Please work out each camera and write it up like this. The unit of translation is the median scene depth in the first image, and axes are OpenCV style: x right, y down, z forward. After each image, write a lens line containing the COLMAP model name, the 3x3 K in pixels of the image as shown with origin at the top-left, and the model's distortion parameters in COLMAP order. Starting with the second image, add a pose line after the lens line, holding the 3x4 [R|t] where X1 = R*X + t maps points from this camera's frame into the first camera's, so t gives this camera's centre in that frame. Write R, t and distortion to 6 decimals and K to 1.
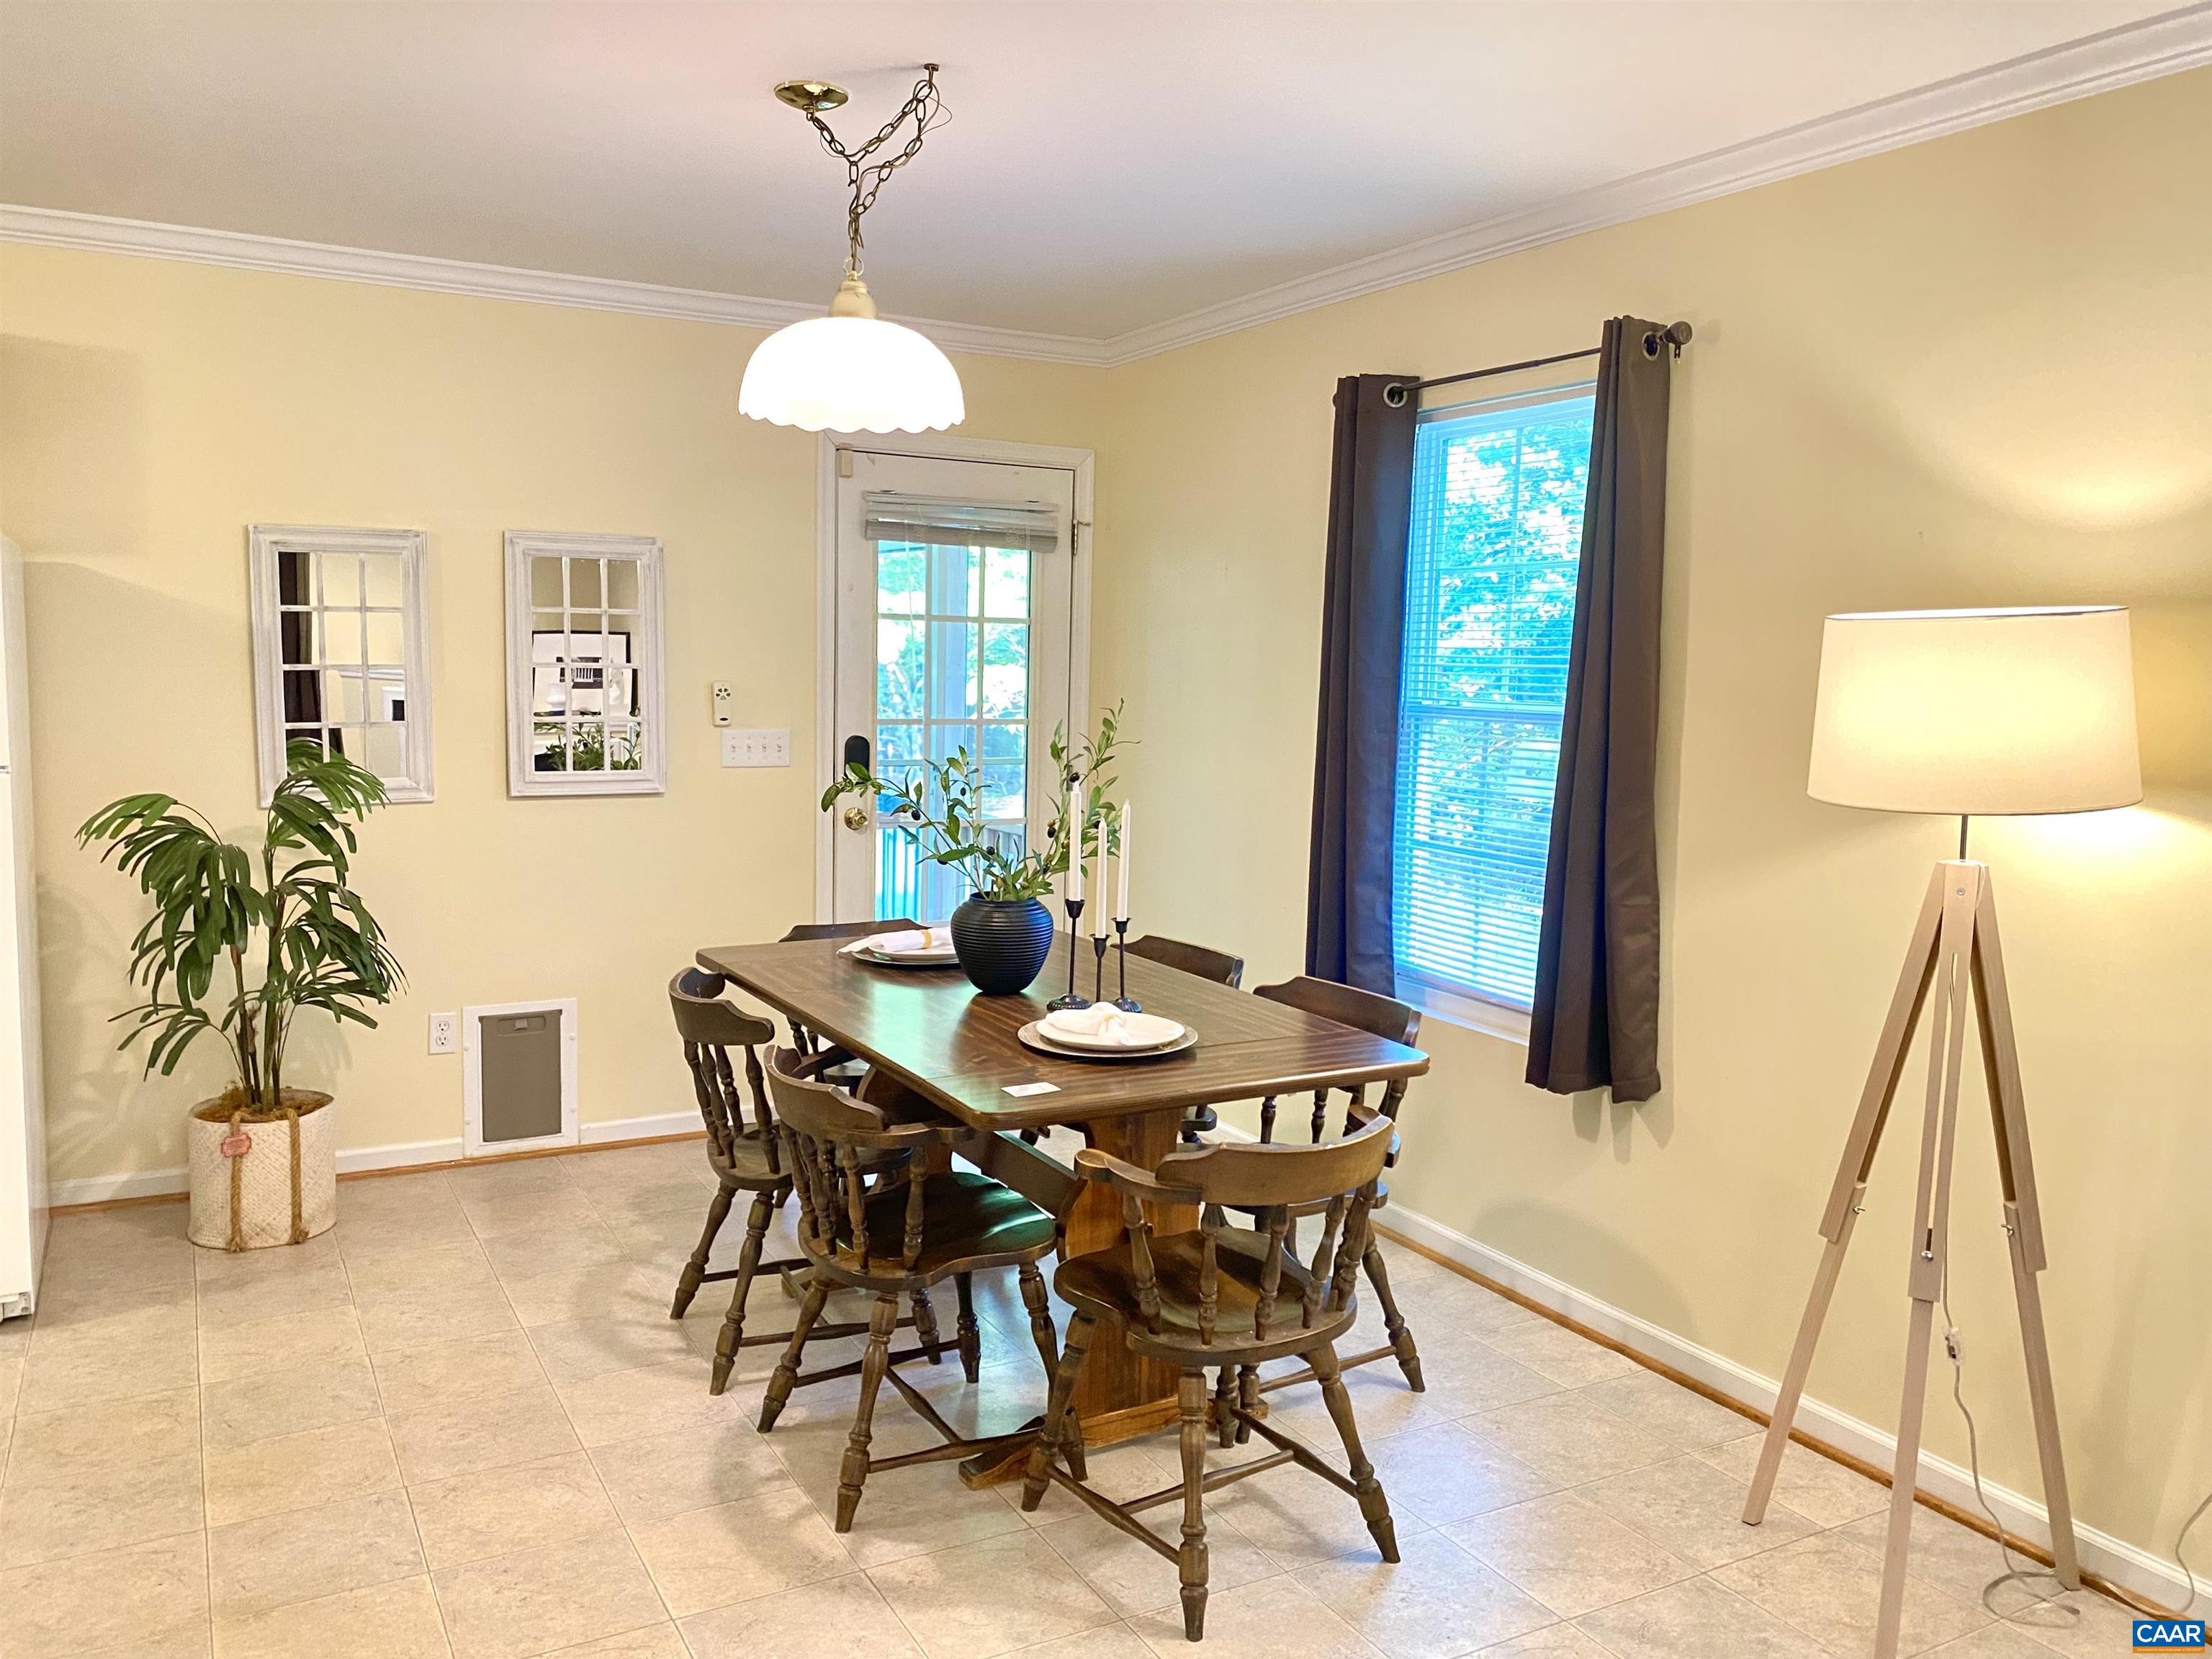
lens RADIAL K [[1610.1, 0, 1106.0], [0, 1610.1, 829.5], [0, 0, 1]] dist [0.002013, -0.006603]
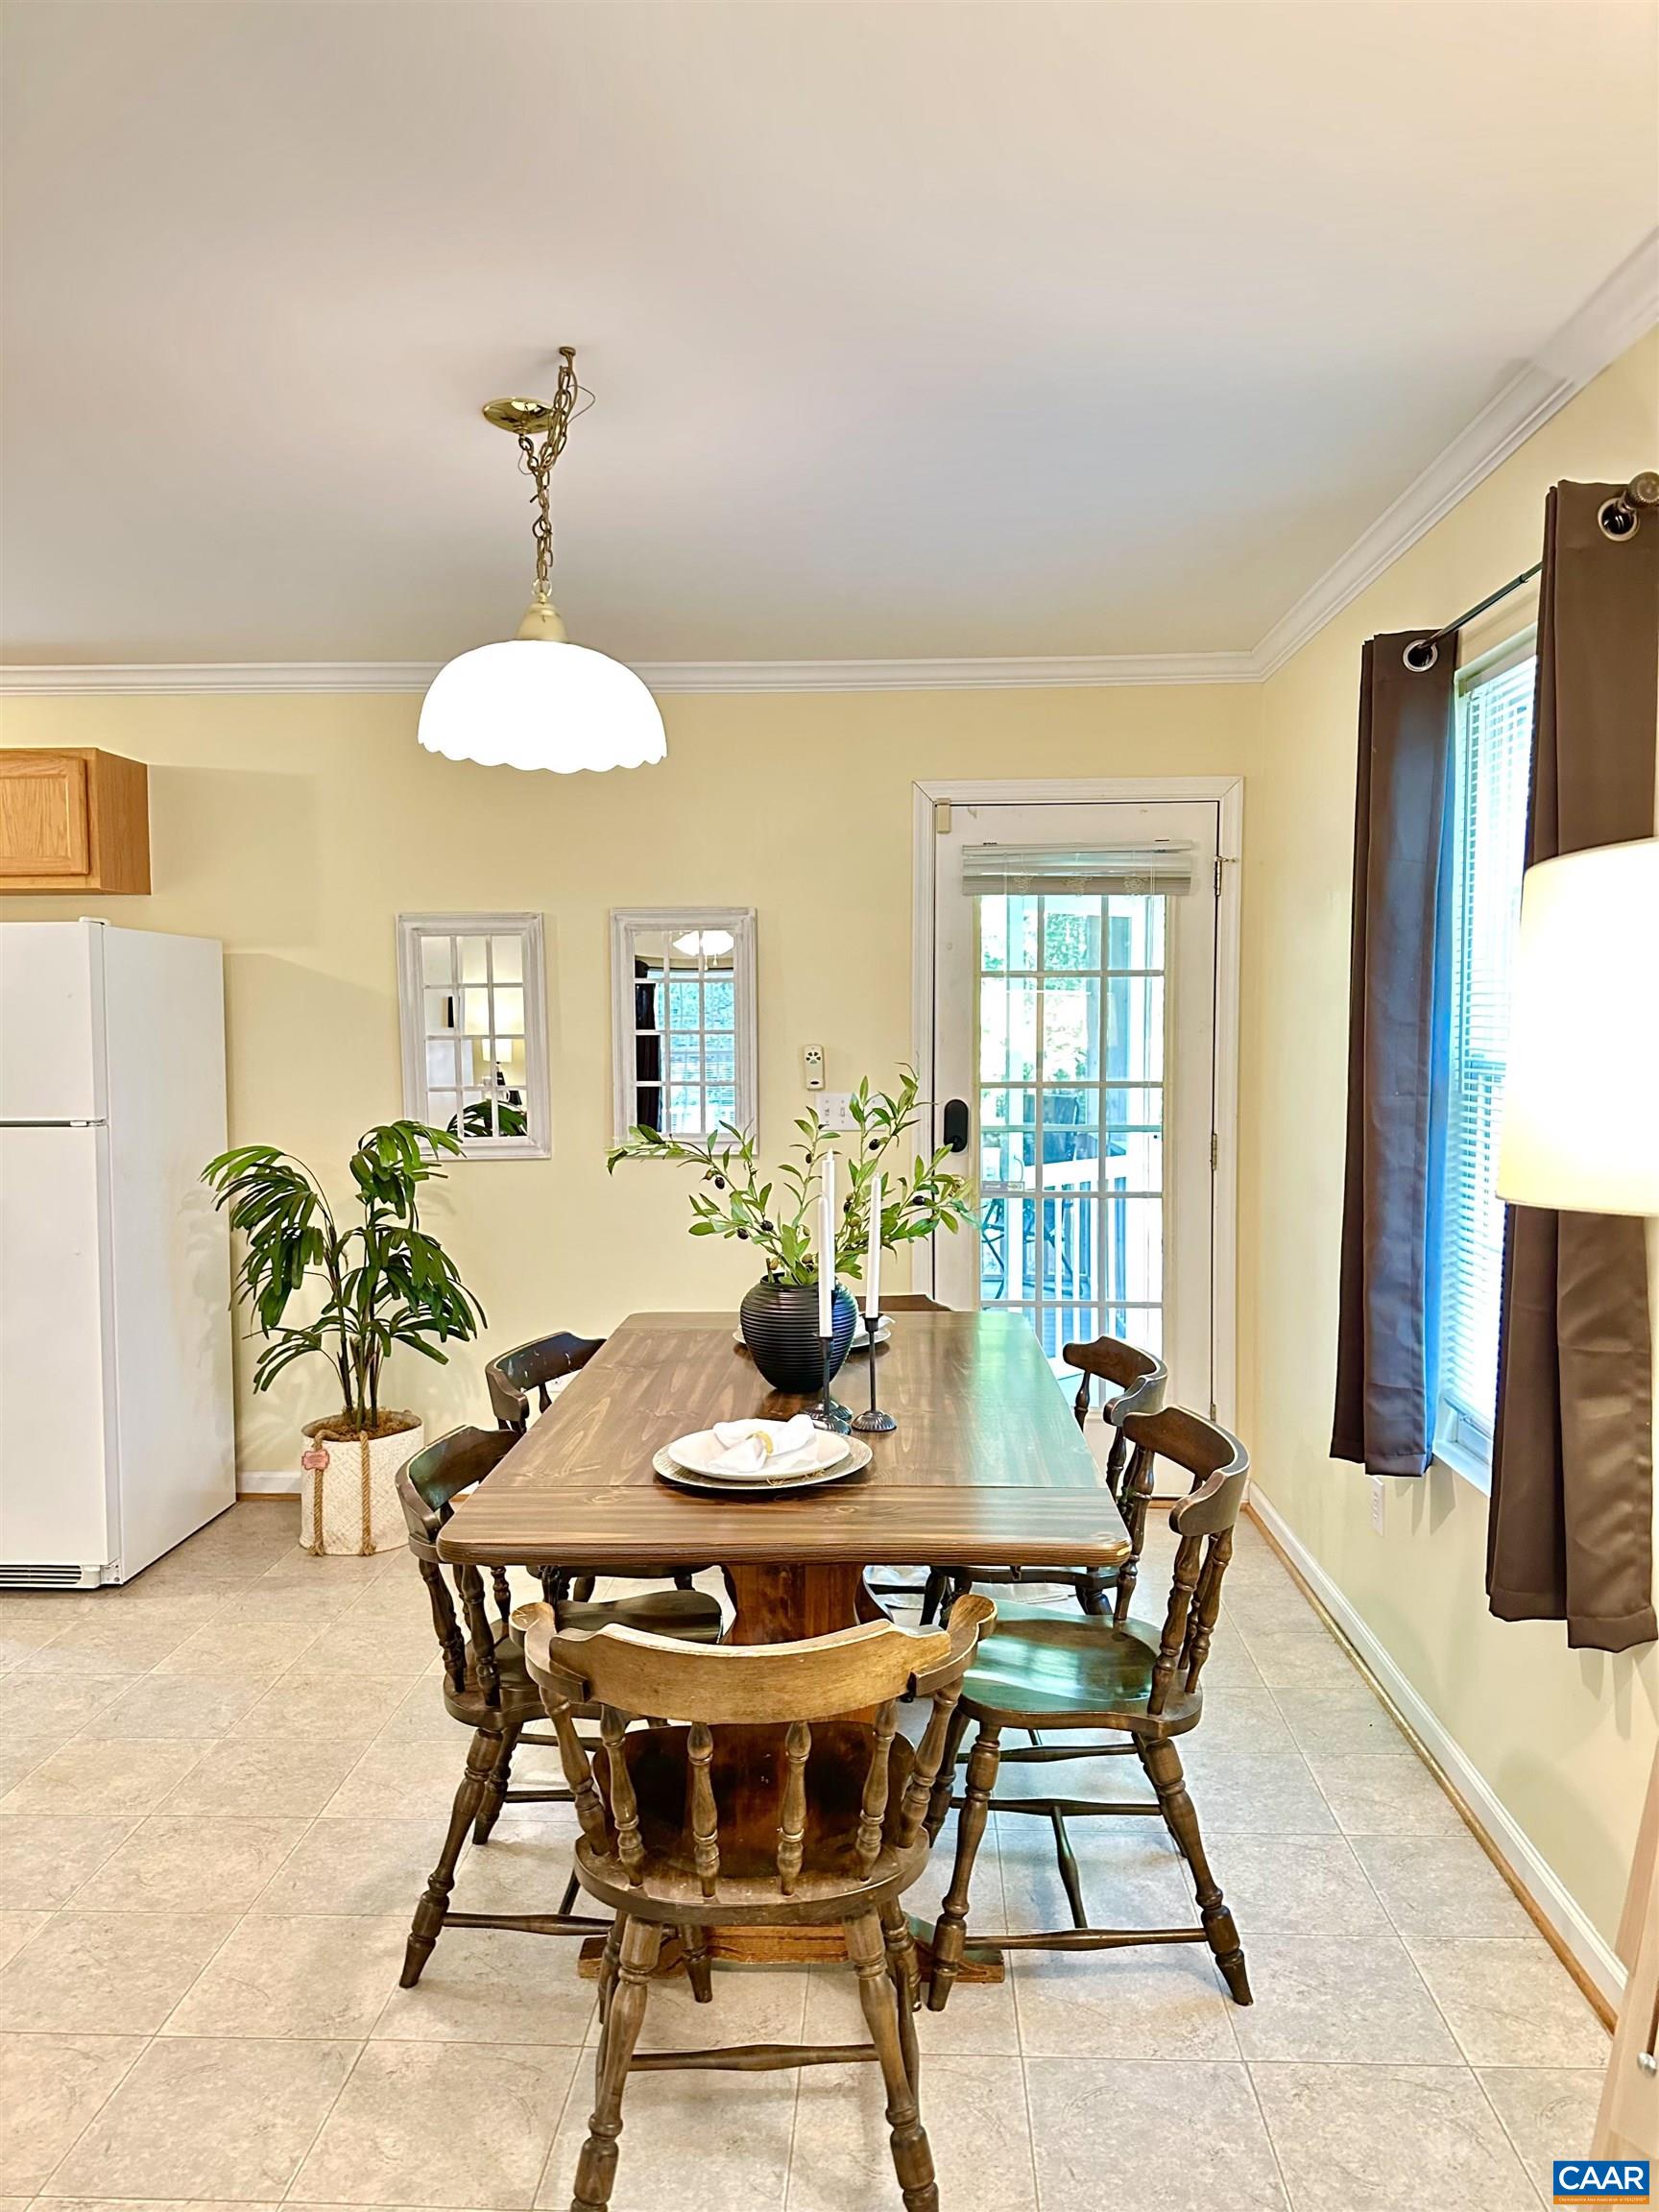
lens RADIAL K [[1529.5, 0, 744.1], [0, 1529.5, 1107.3], [0, 0, 1]] dist [0.105144, -0.211692]
pose [[0.862086, 0.004776, -0.506739, 0.264421], [-0.033136, 0.998347, -0.046963, -0.009441], [0.505677, 0.057278, 0.860819, 0.203632]]
